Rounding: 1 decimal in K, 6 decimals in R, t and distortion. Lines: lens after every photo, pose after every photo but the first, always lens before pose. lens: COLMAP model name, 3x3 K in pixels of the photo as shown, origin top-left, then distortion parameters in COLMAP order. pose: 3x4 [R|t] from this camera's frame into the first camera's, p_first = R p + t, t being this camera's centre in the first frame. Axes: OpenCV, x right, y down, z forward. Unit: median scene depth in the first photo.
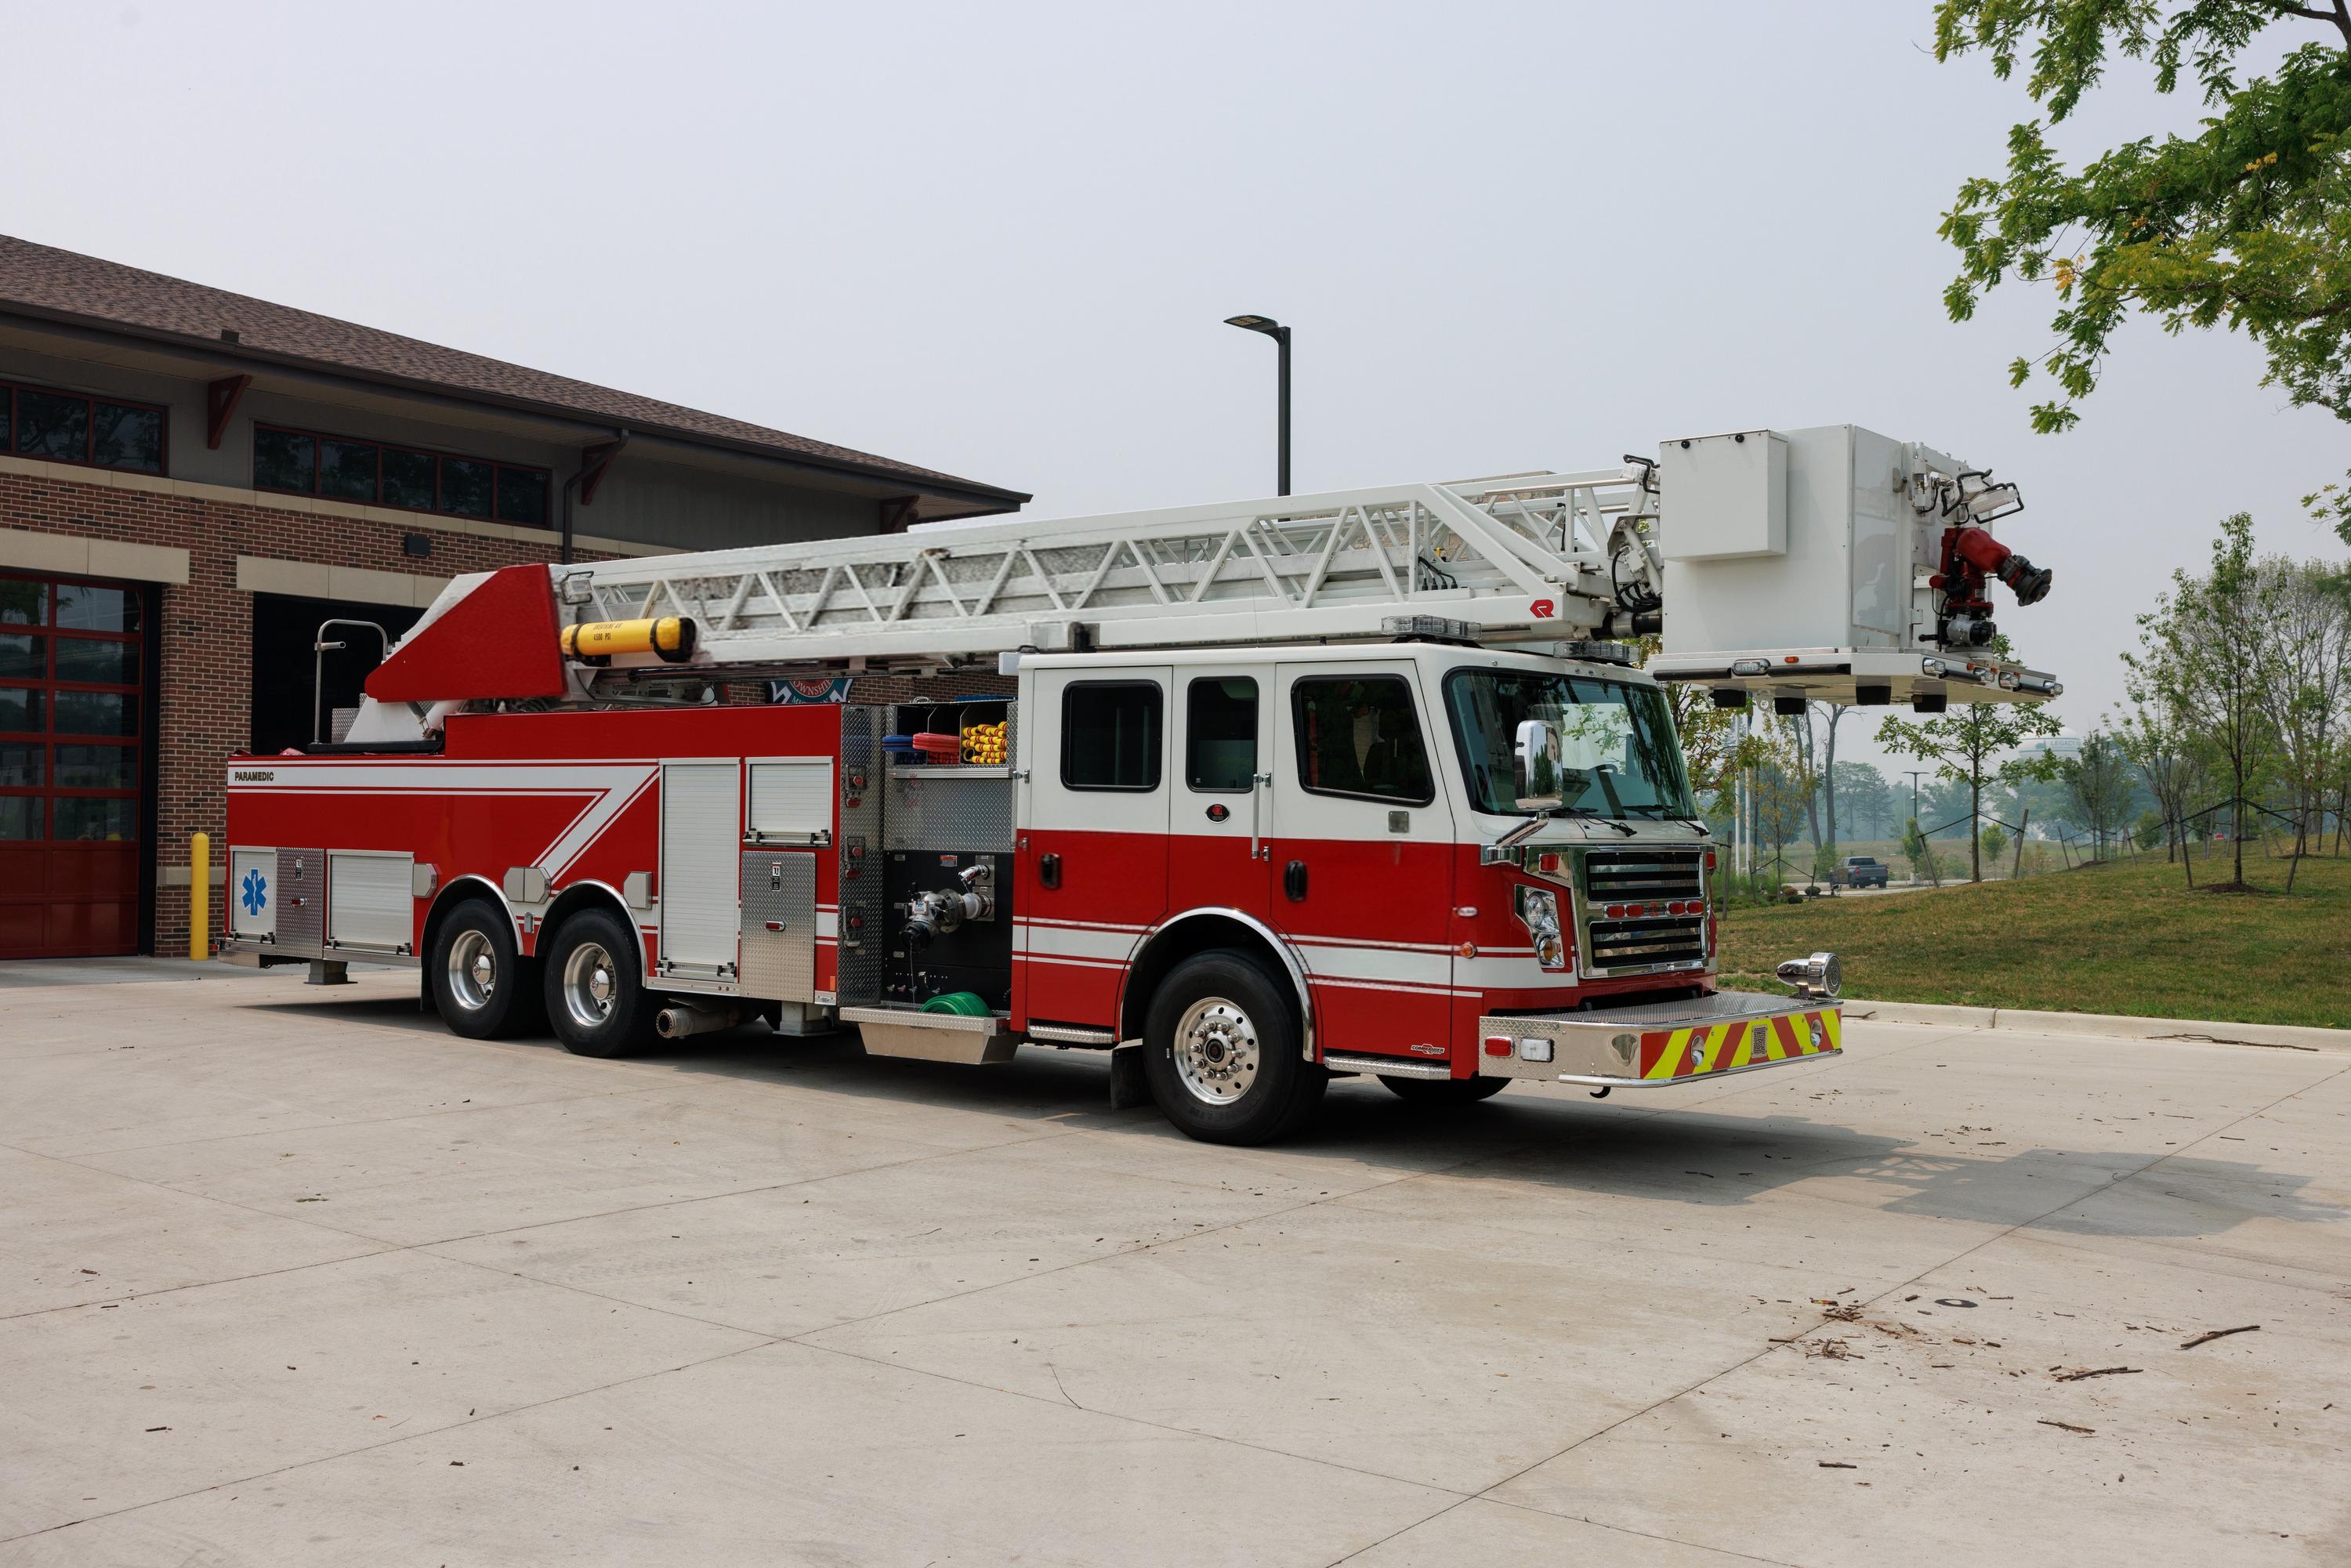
lens RADIAL K [[2401.8, 0, 916.7], [0, 2401.8, 781.9], [0, 0, 1]] dist [-0.014884, -0.004981]
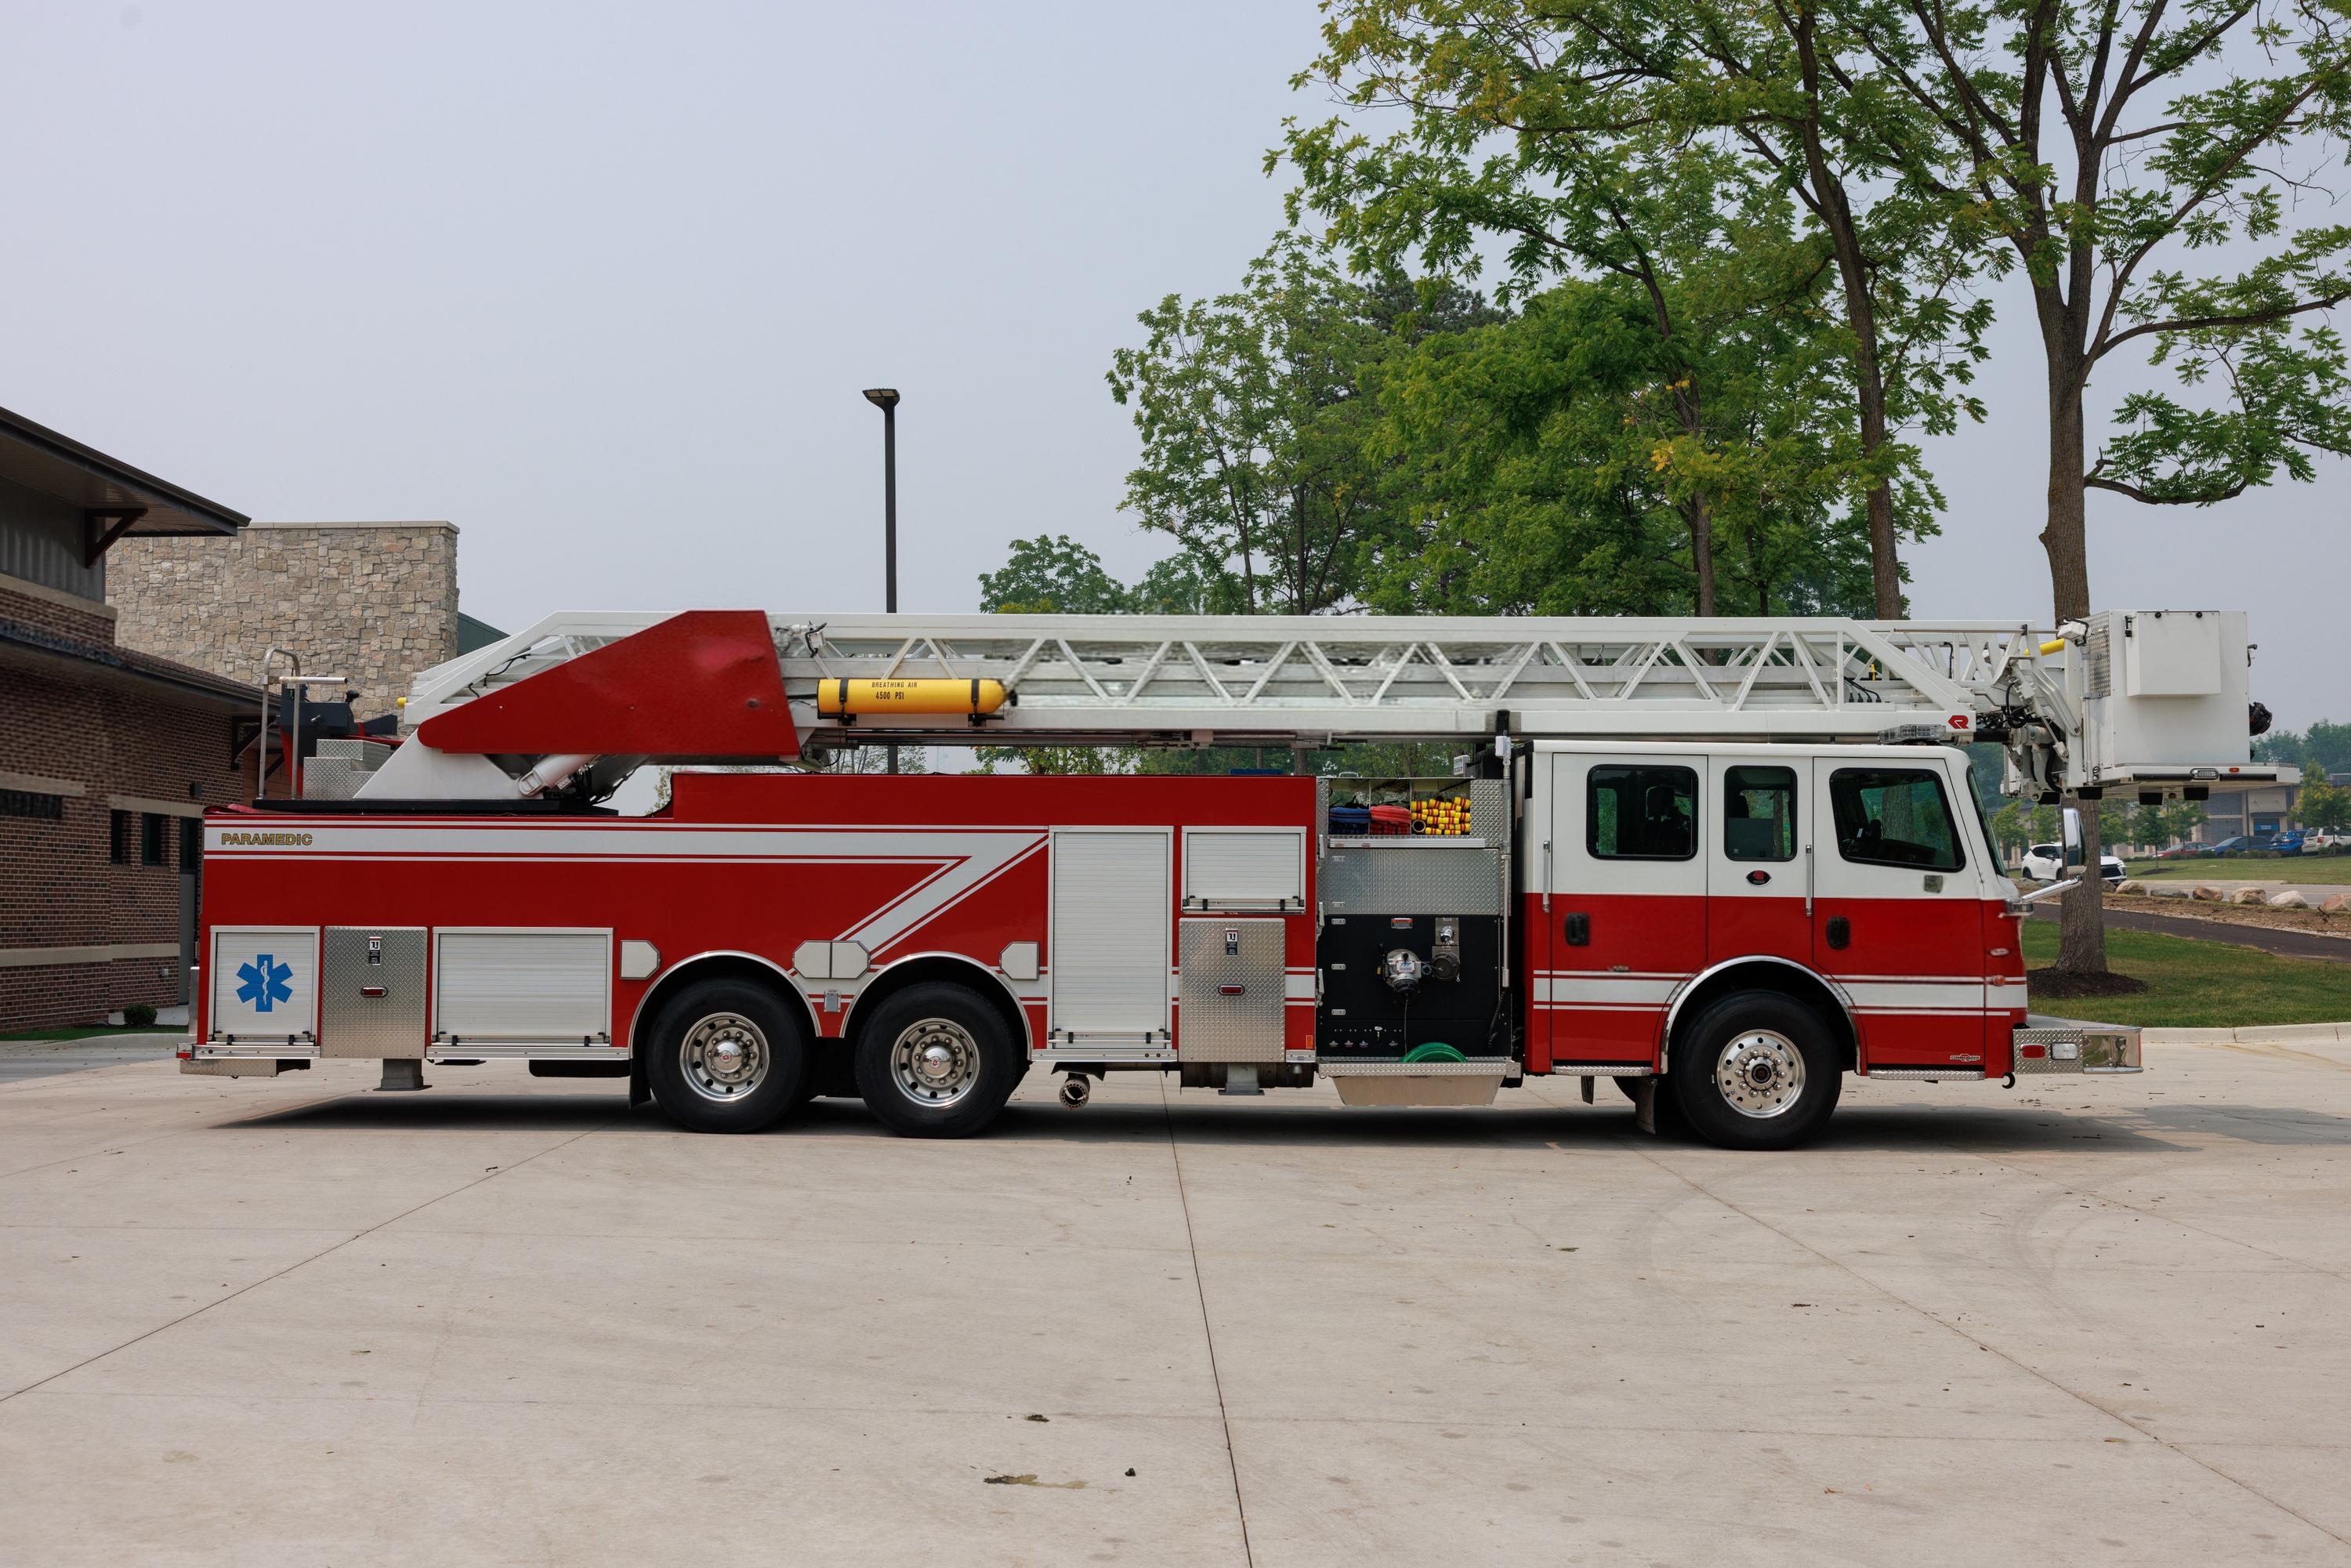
lens RADIAL K [[2553.5, 0, 1141.5], [0, 2553.5, 798.0], [0, 0, 1]] dist [-0.000850, 0.010234]
pose [[0.737696, 0.016093, 0.674941, -0.861557], [-0.004131, 0.999805, -0.019324, -0.001083], [-0.675121, 0.011467, 0.737618, 0.224667]]
